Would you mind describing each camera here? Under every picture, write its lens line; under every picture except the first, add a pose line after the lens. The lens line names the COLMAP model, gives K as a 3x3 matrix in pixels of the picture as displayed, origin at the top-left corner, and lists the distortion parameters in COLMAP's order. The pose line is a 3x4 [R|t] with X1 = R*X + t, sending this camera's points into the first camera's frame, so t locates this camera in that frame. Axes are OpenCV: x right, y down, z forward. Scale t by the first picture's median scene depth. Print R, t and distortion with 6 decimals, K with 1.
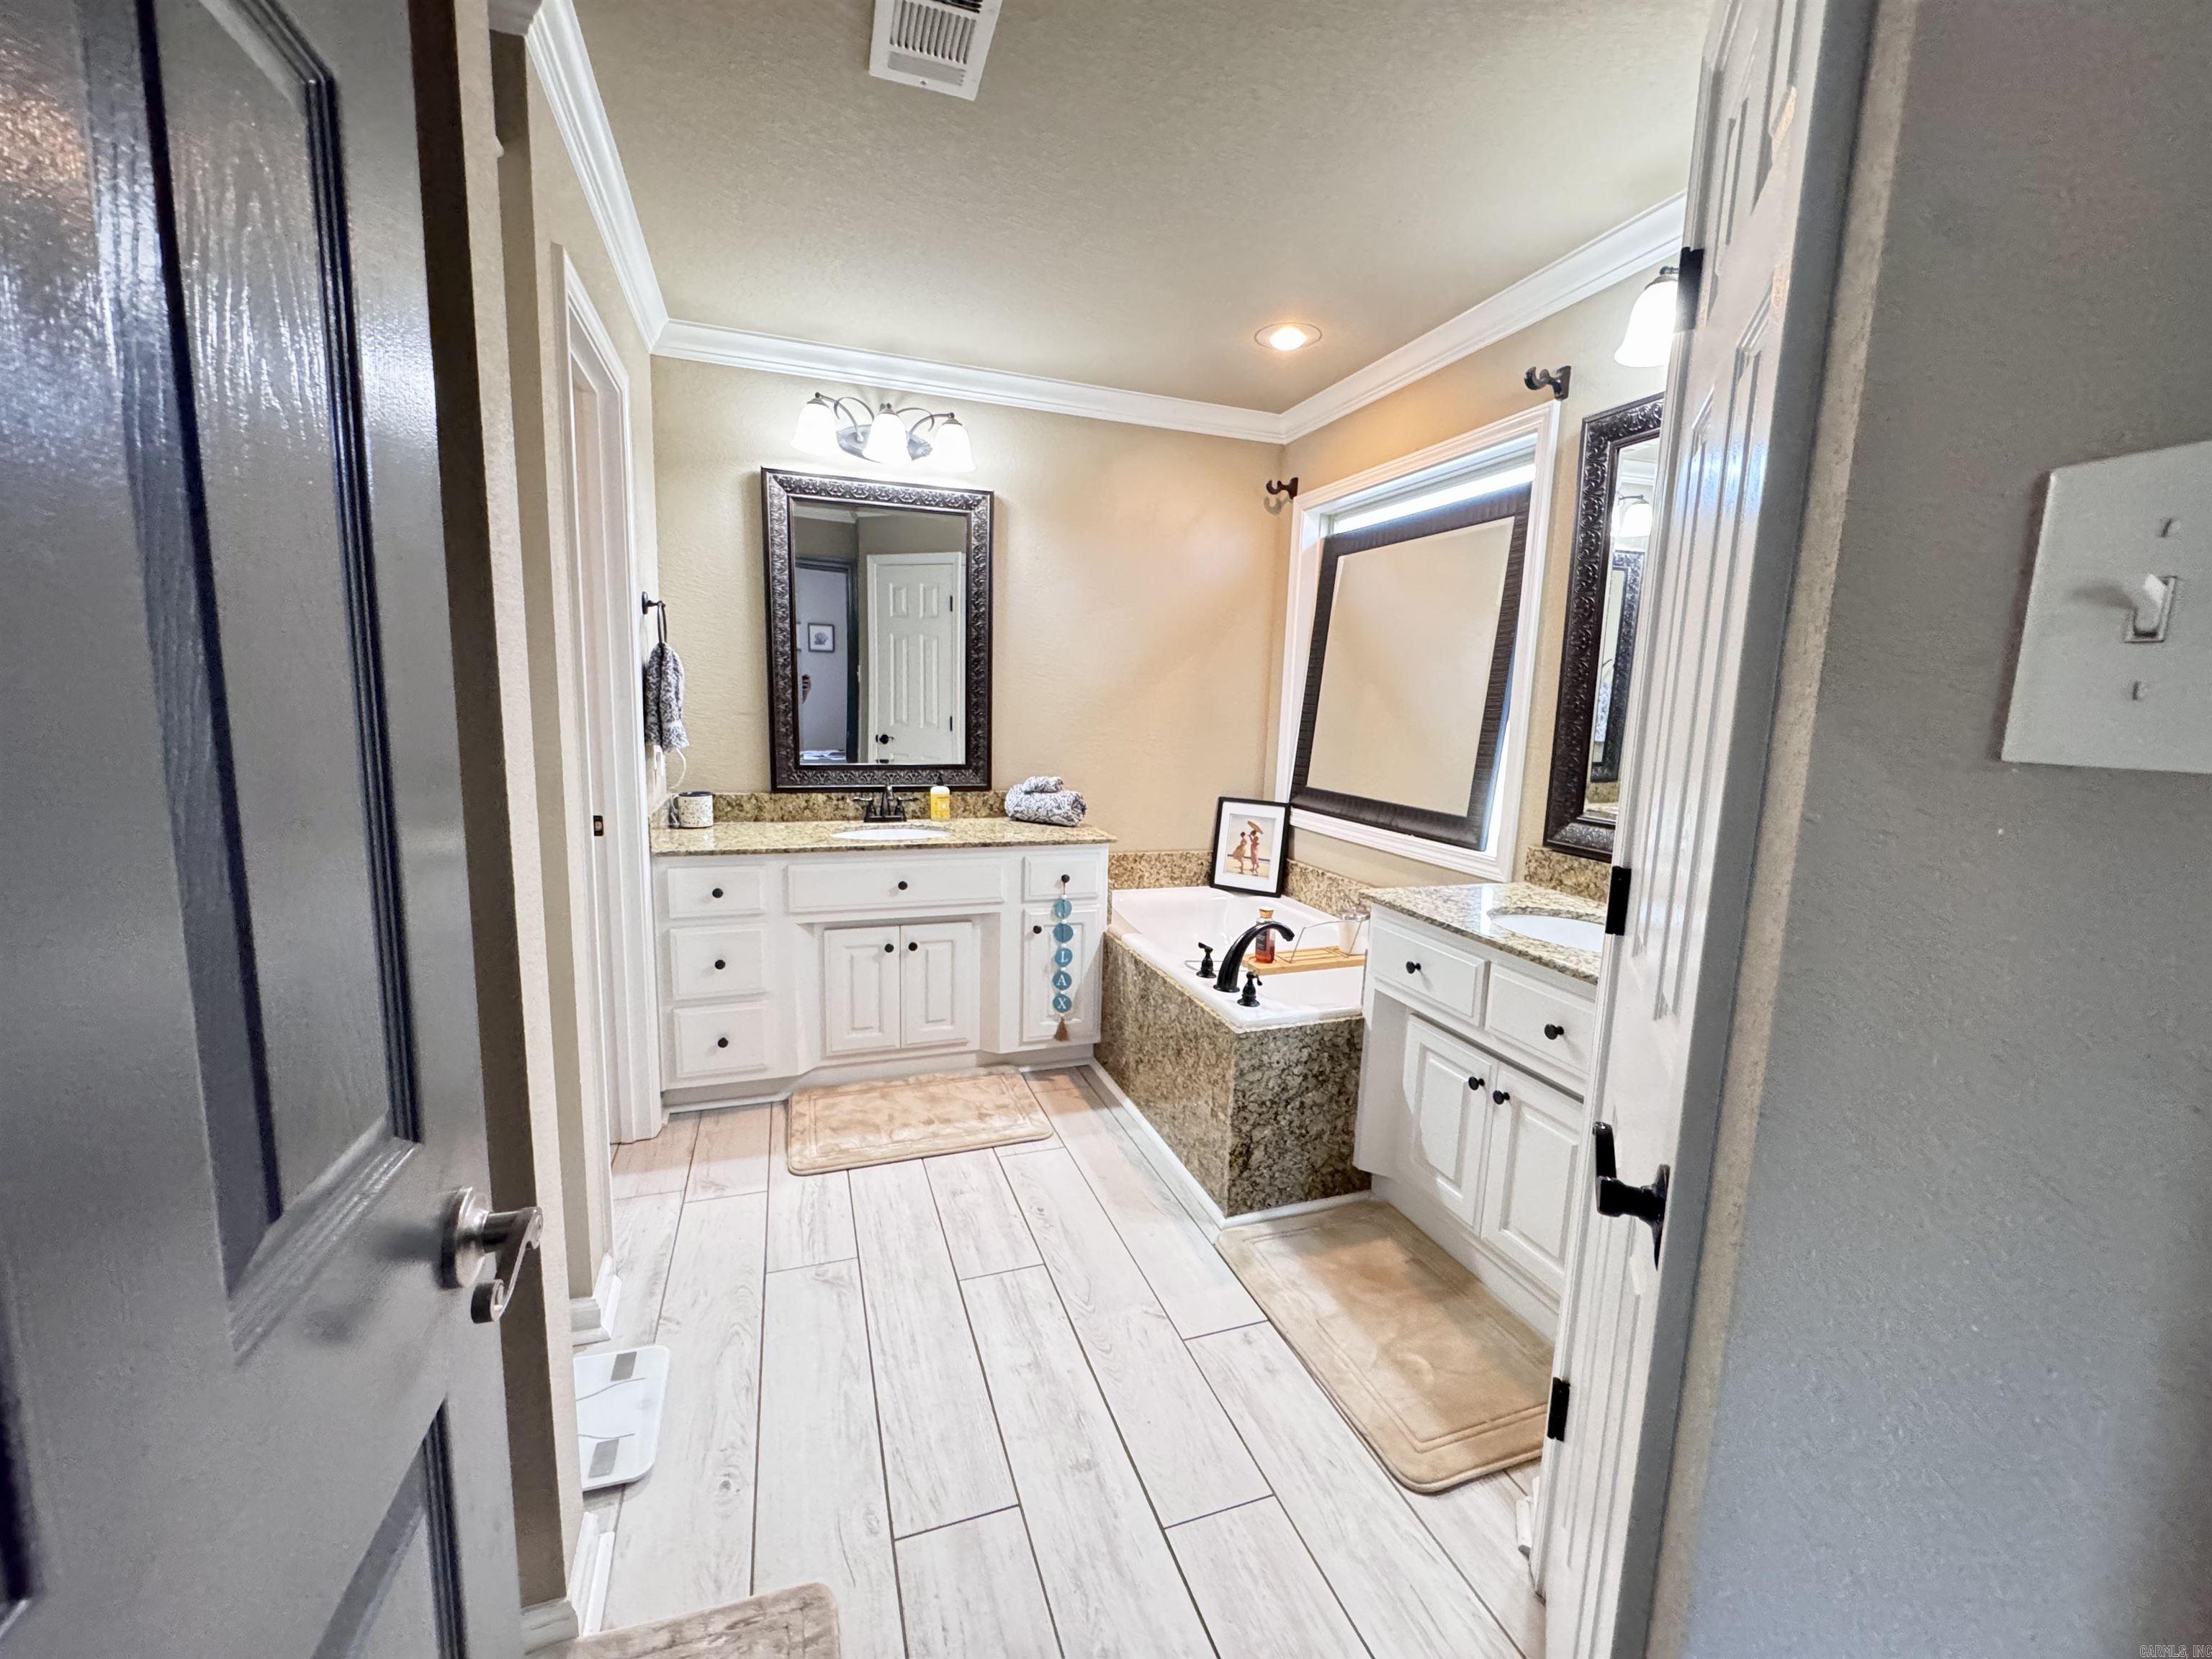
lens RADIAL K [[884.4, 0, 1104.0], [0, 884.4, 828.2], [0, 0, 1]] dist [-0.005719, 0.001087]
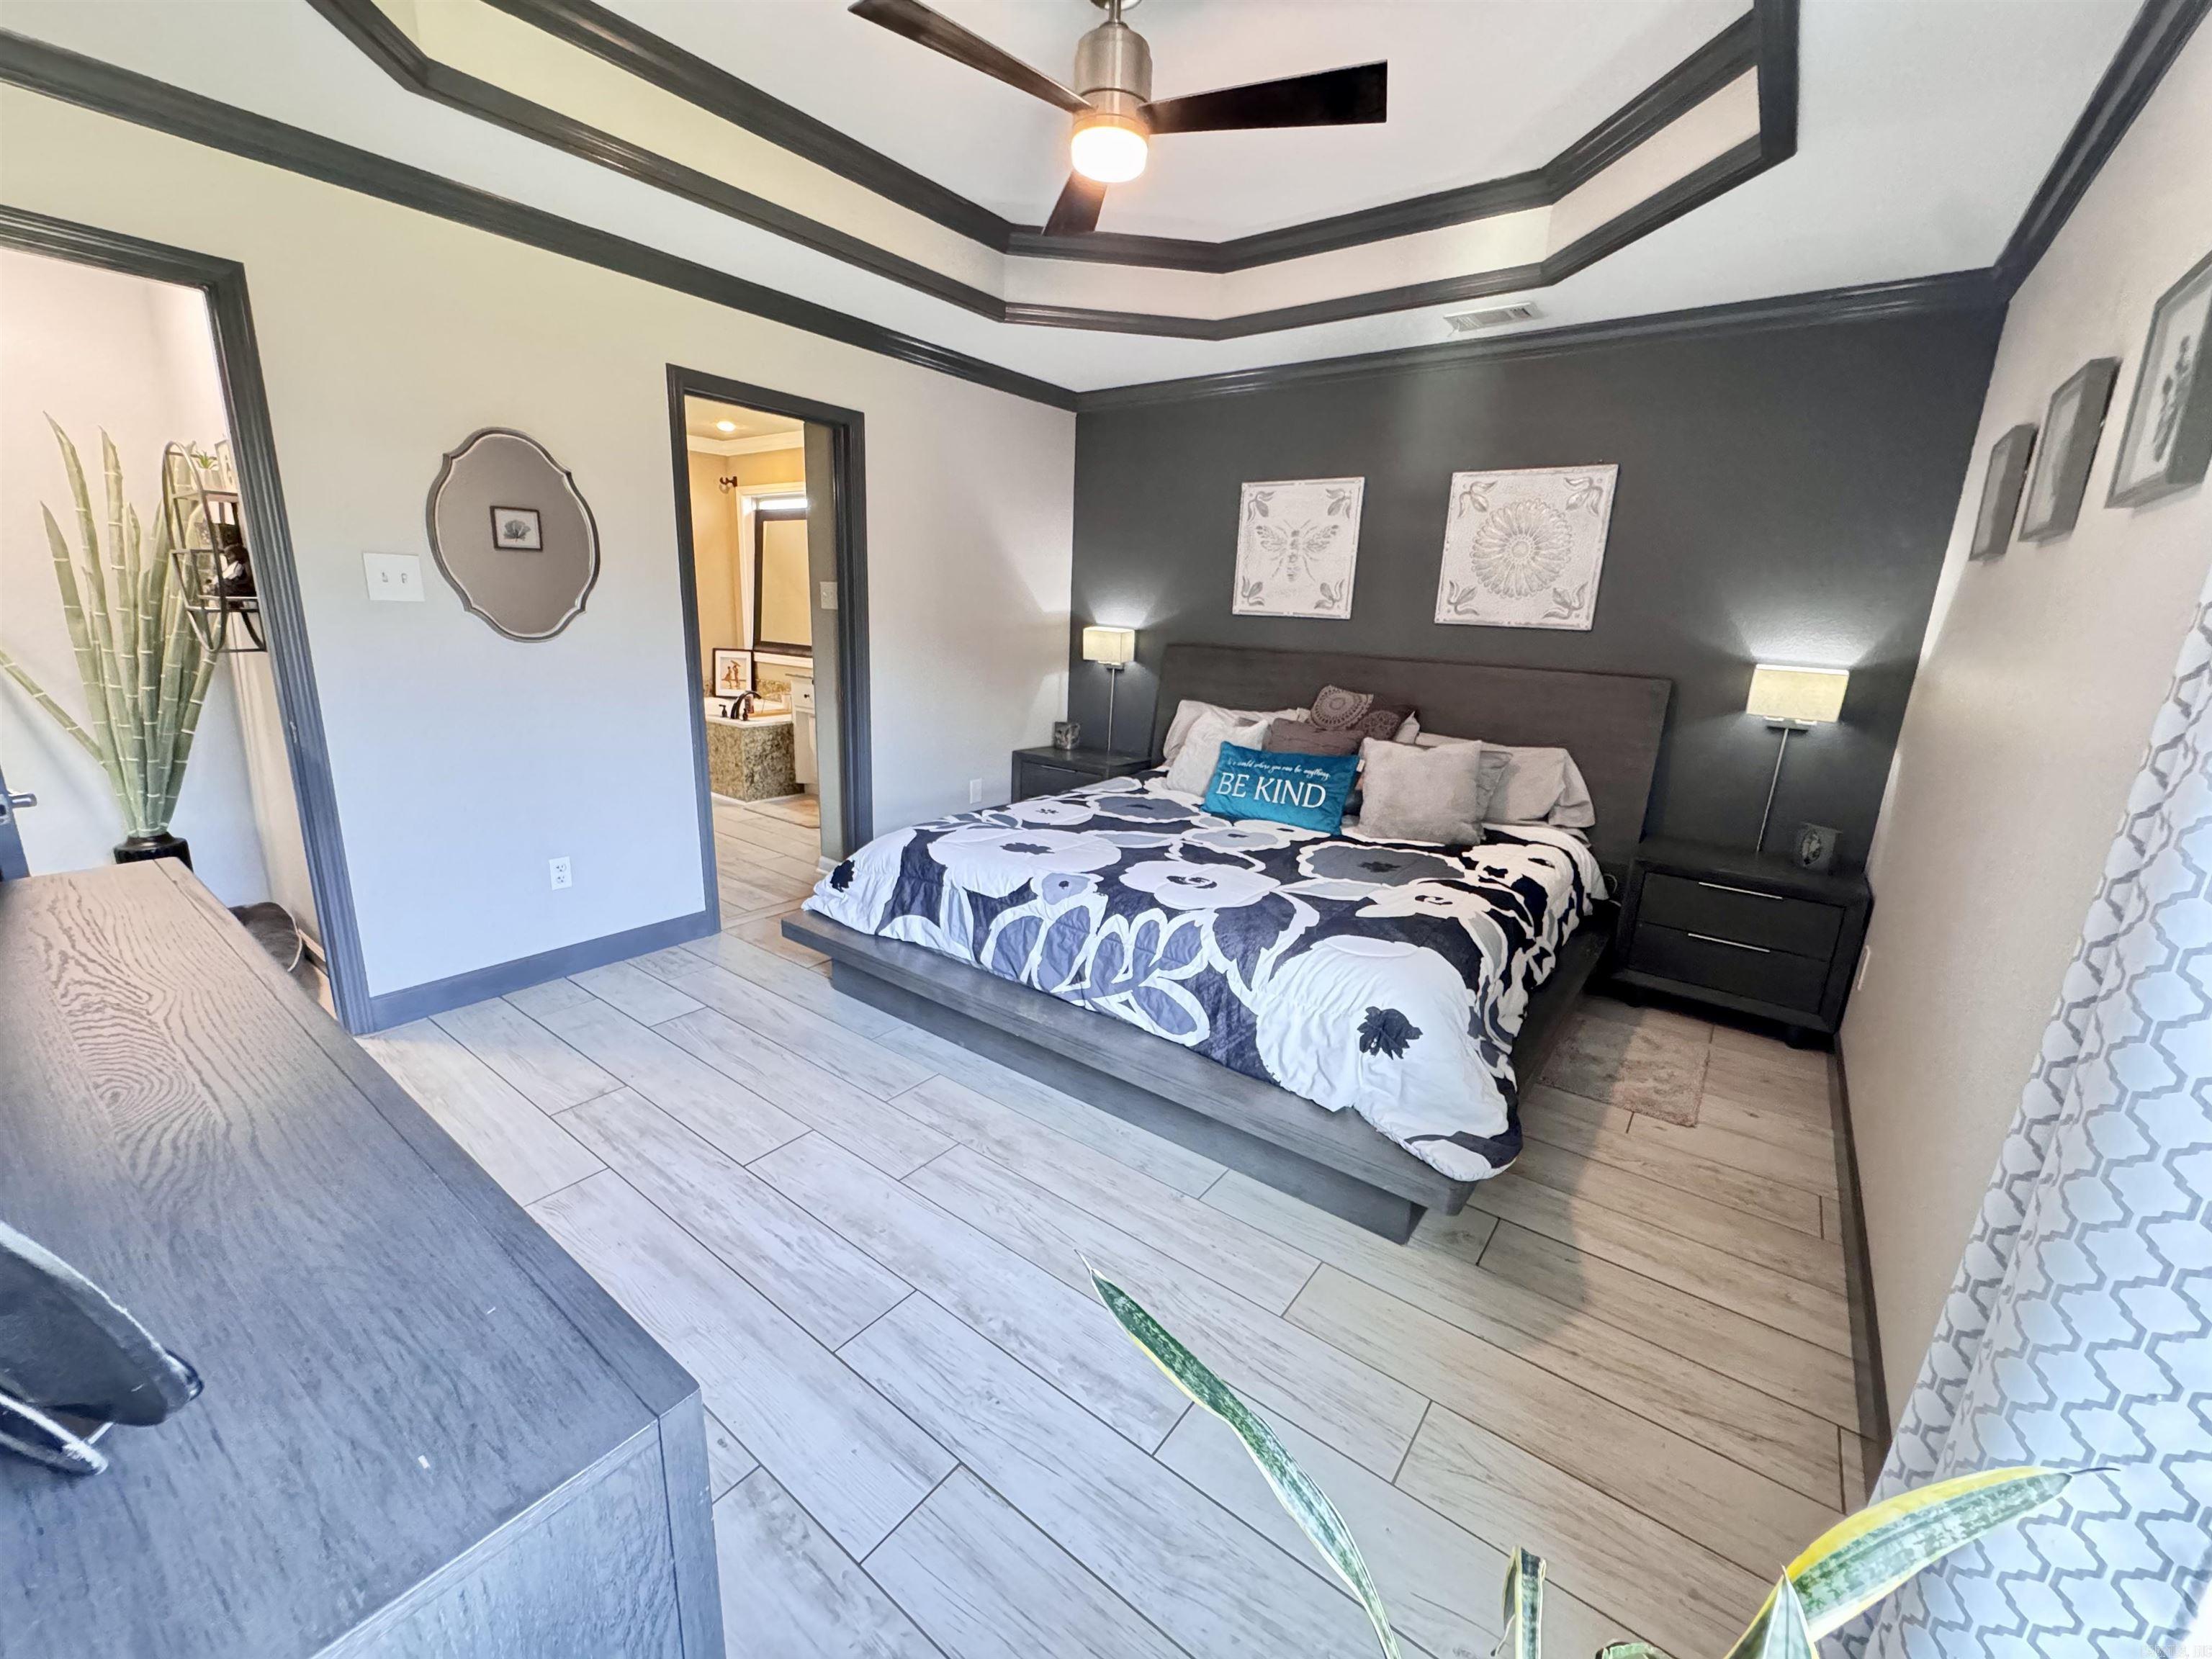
lens RADIAL K [[884.4, 0, 1104.1], [0, 884.4, 822.3], [0, 0, 1]] dist [-0.005719, 0.001087]
pose [[0.833806, -0.131490, 0.536169, -0.243197], [0.071622, 0.988778, 0.131107, 0.152220], [-0.547391, -0.070916, 0.833867, -1.094600]]
